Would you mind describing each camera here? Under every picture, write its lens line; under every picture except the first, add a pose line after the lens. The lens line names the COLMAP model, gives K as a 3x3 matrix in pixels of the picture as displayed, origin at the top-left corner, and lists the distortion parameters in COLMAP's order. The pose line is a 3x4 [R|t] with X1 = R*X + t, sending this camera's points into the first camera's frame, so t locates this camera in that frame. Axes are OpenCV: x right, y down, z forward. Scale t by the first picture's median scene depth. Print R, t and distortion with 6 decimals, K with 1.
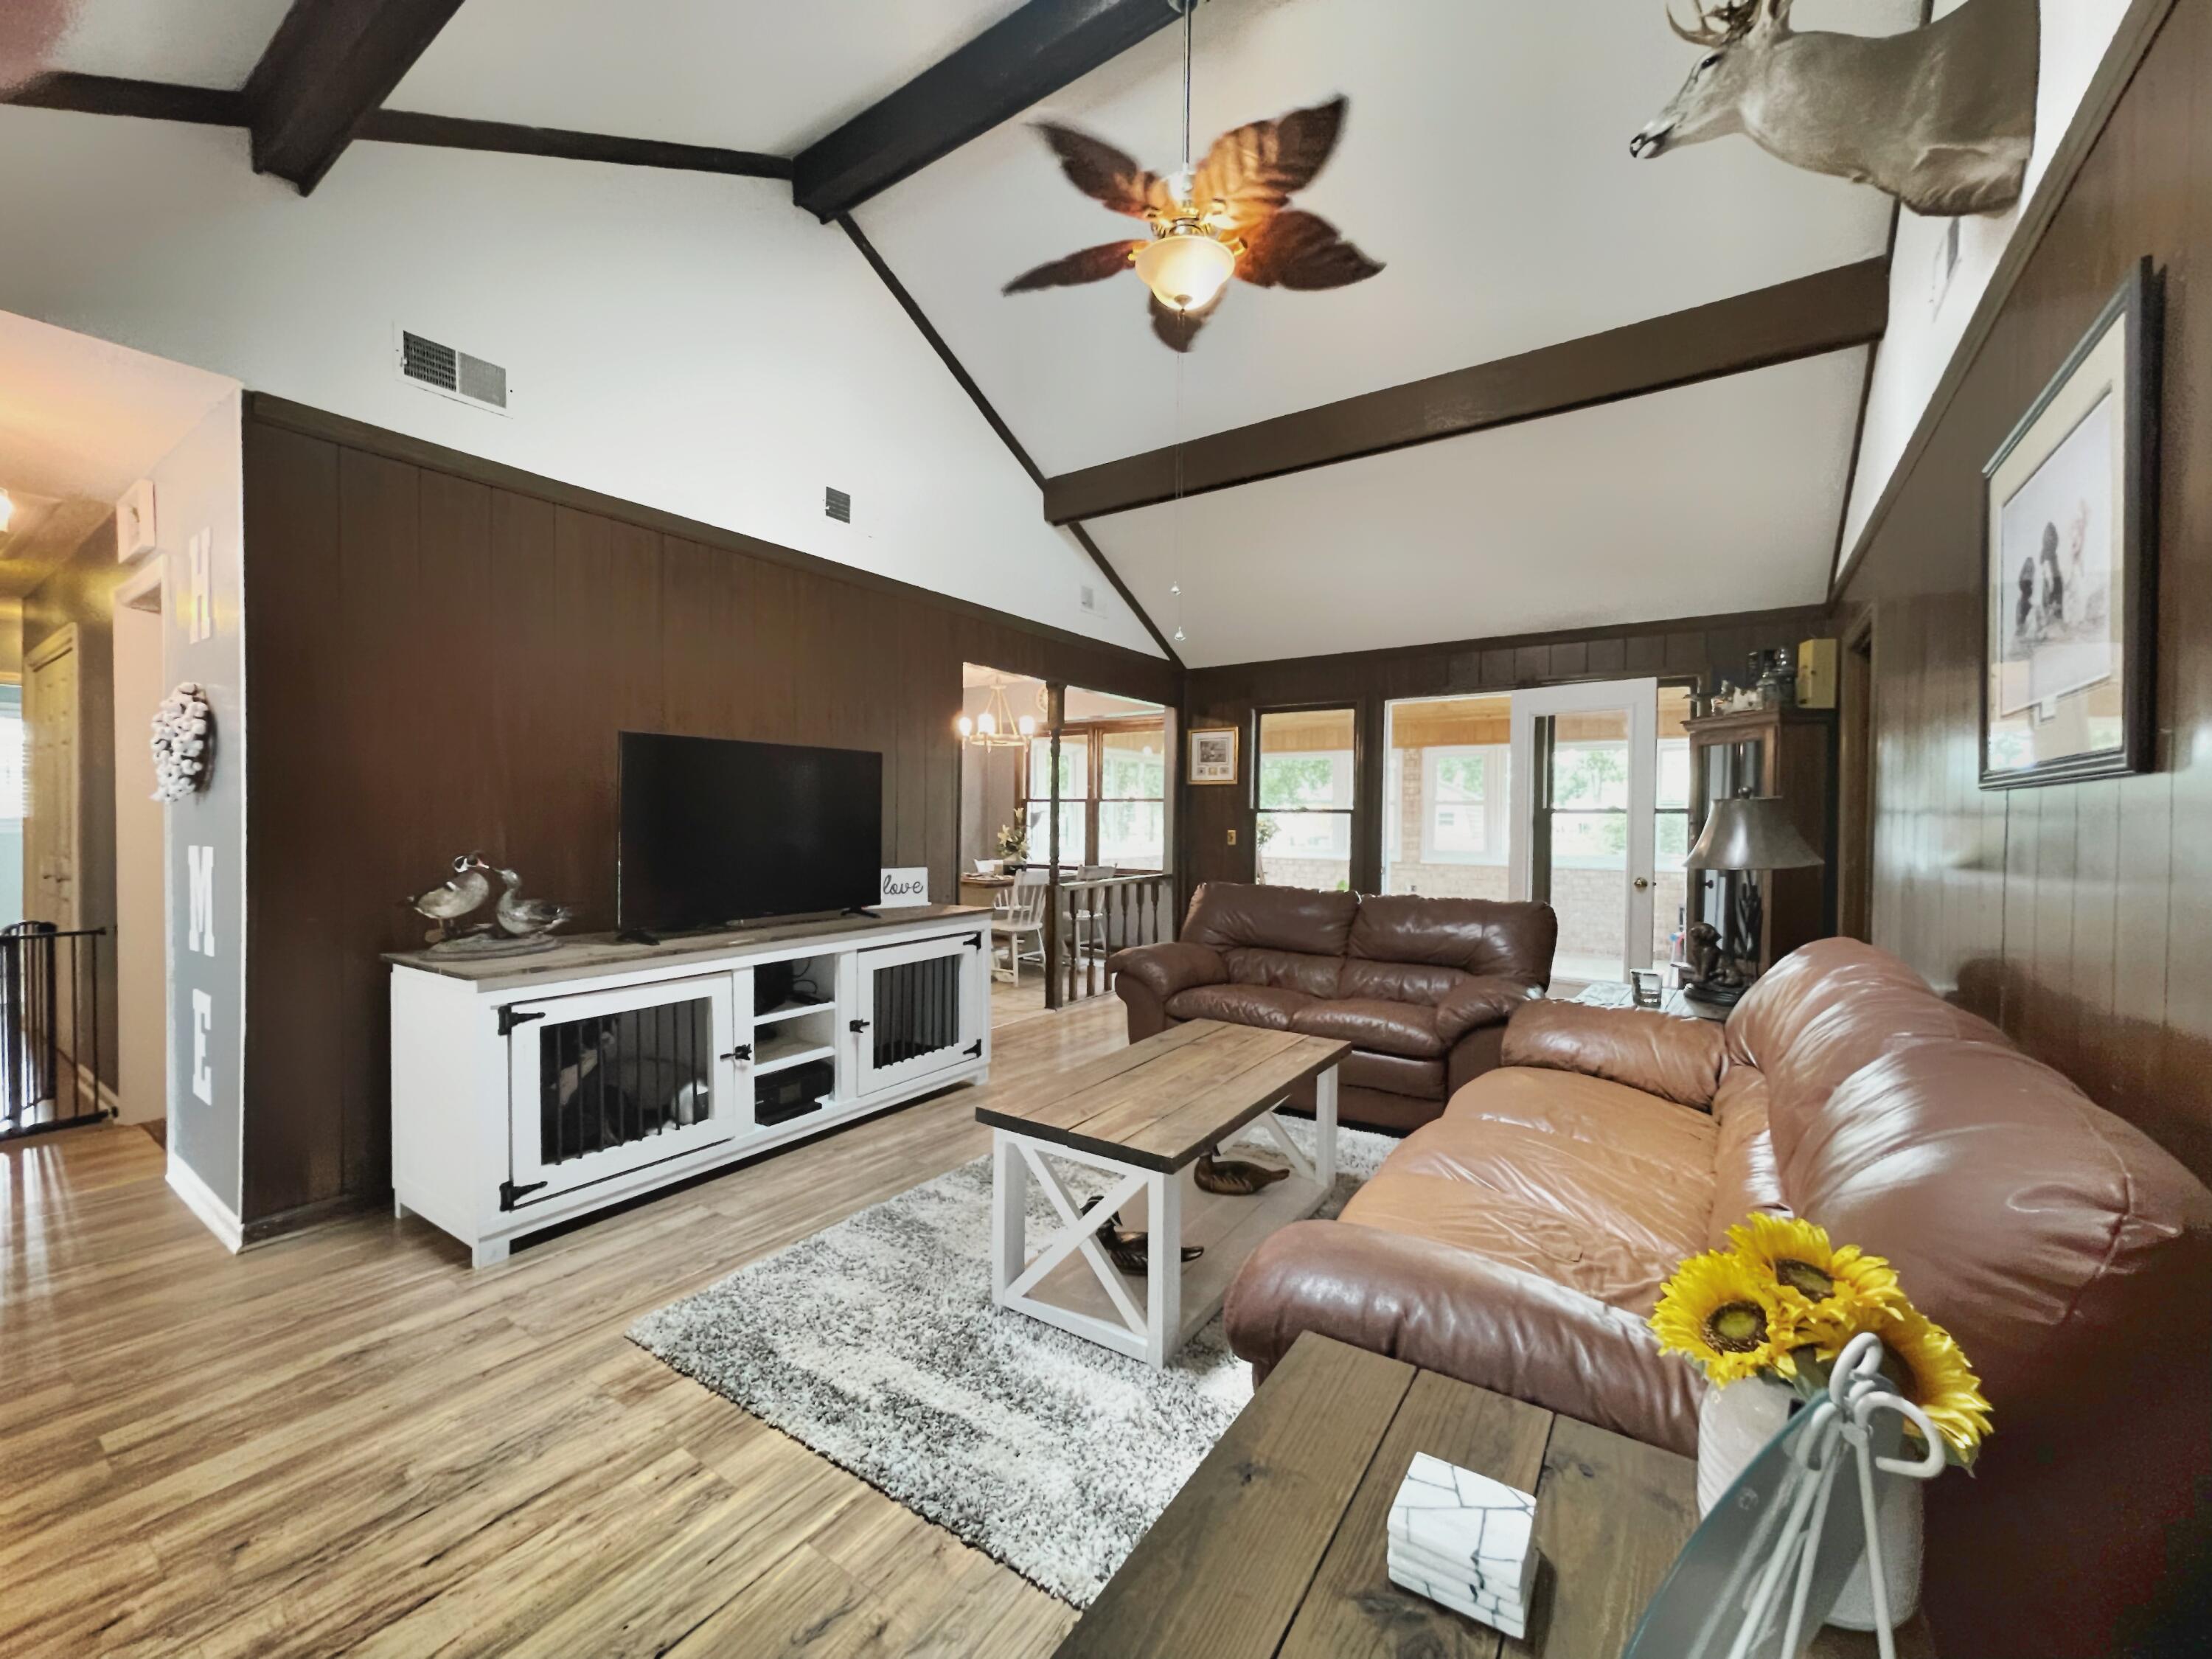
lens RADIAL K [[882.9, 0, 1107.0], [0, 882.9, 830.6], [0, 0, 1]] dist [0.000422, 0.000018]
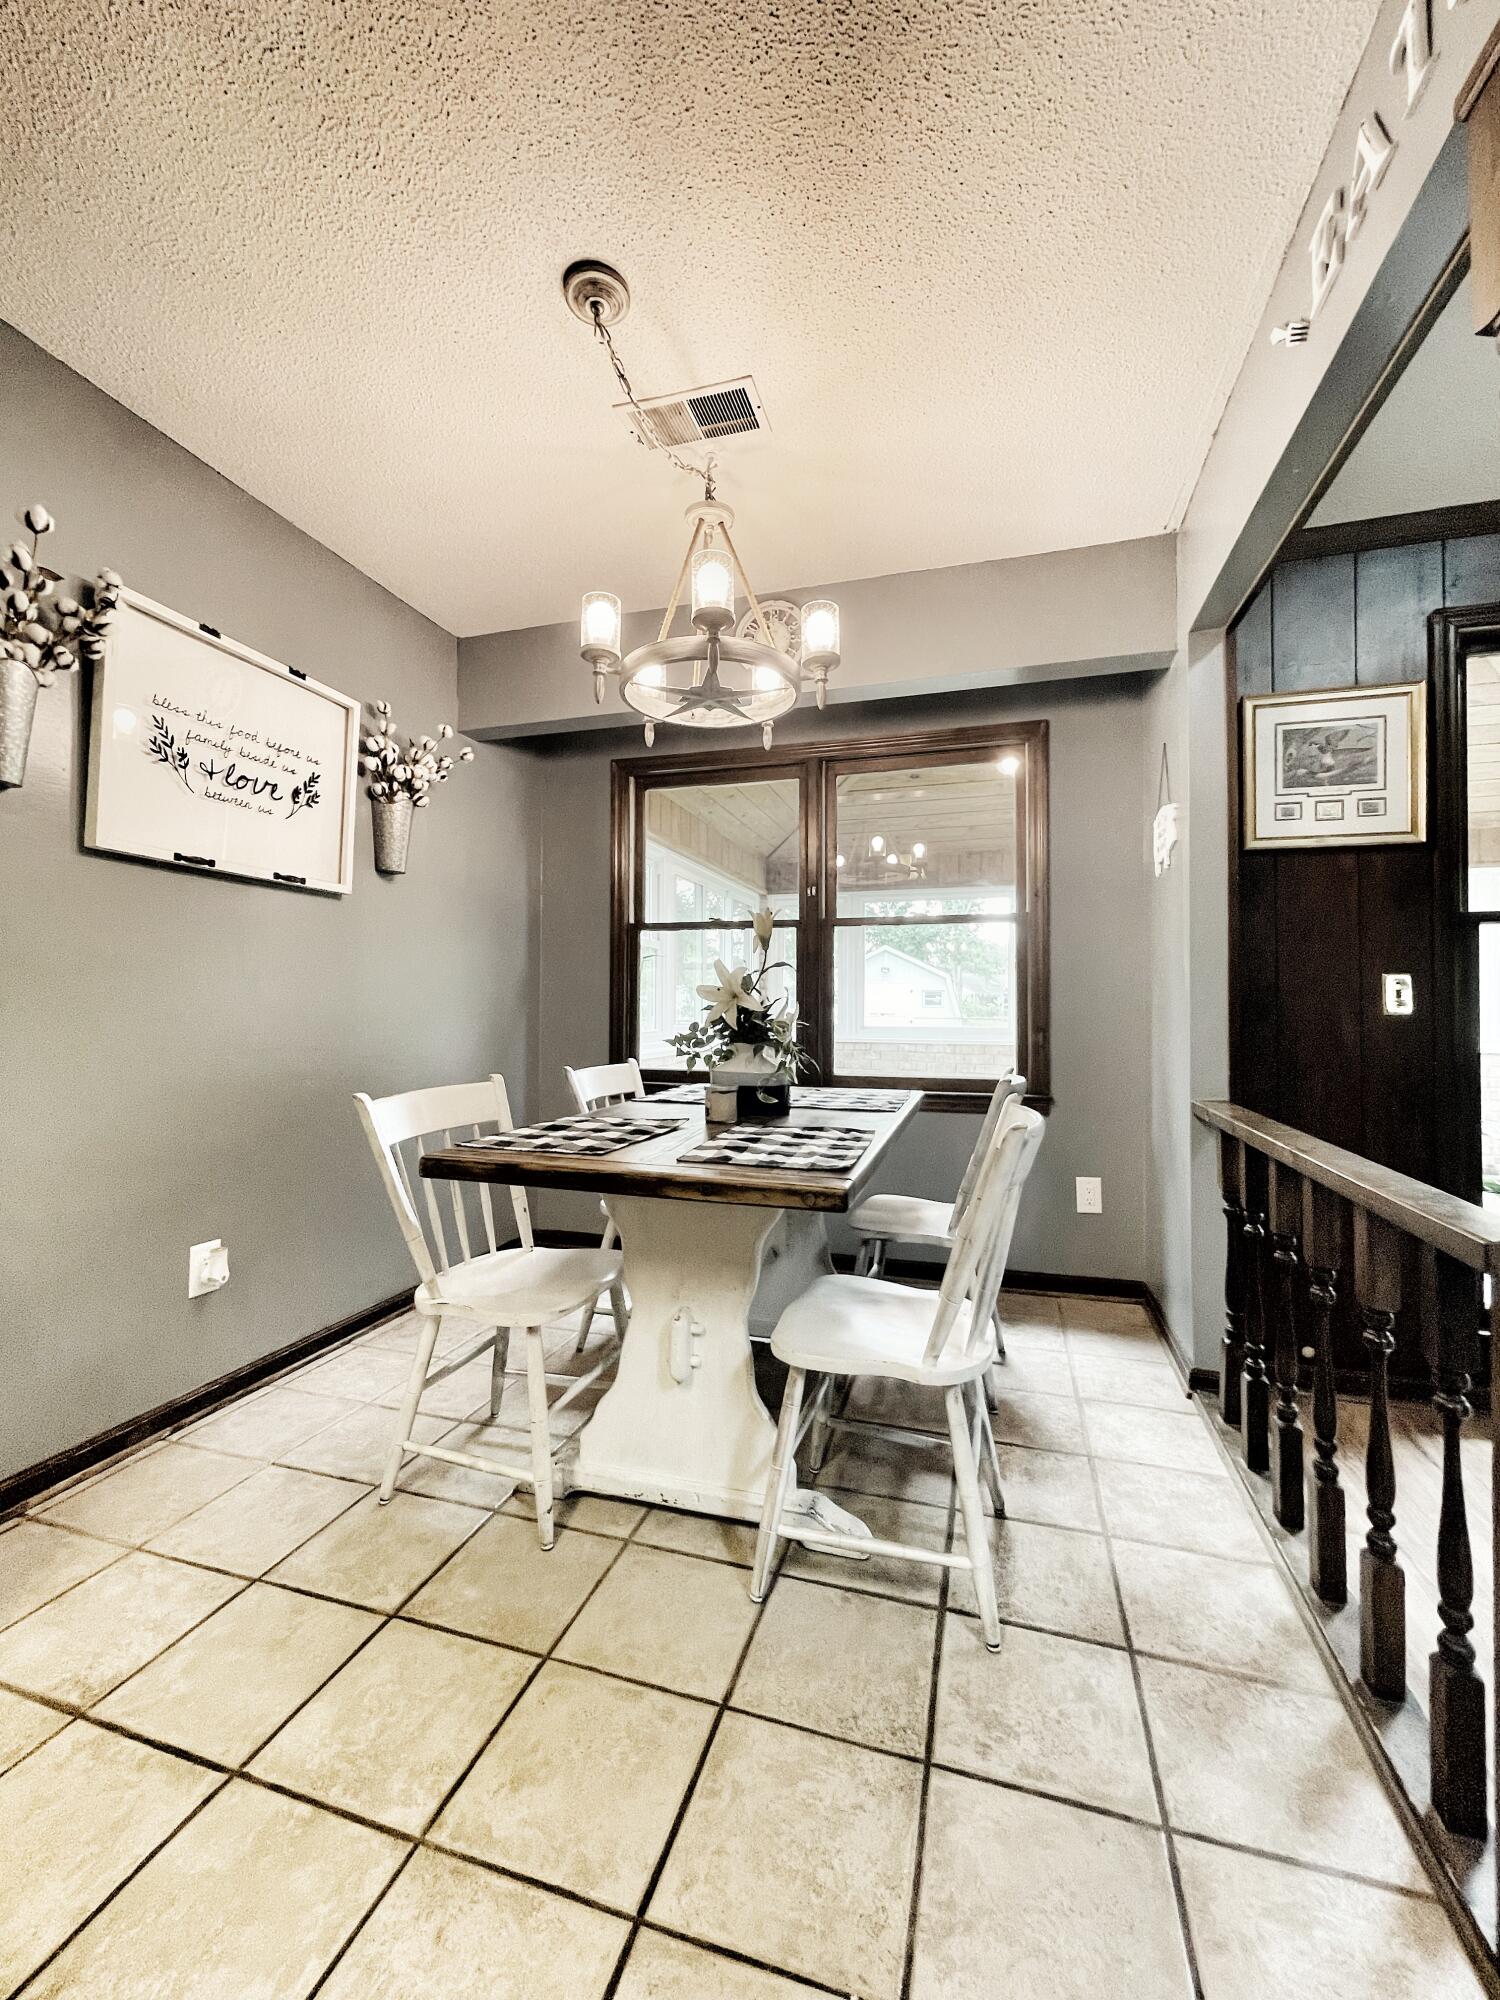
lens RADIAL K [[798.3, 0, 751.8], [0, 798.3, 998.4], [0, 0, 1]] dist [0.000422, 0.000018]
pose [[0.954452, 0.000058, 0.298364, -0.195617], [0.006822, 0.999734, -0.022019, 0.013389], [-0.298286, 0.023052, 0.954198, 0.761029]]
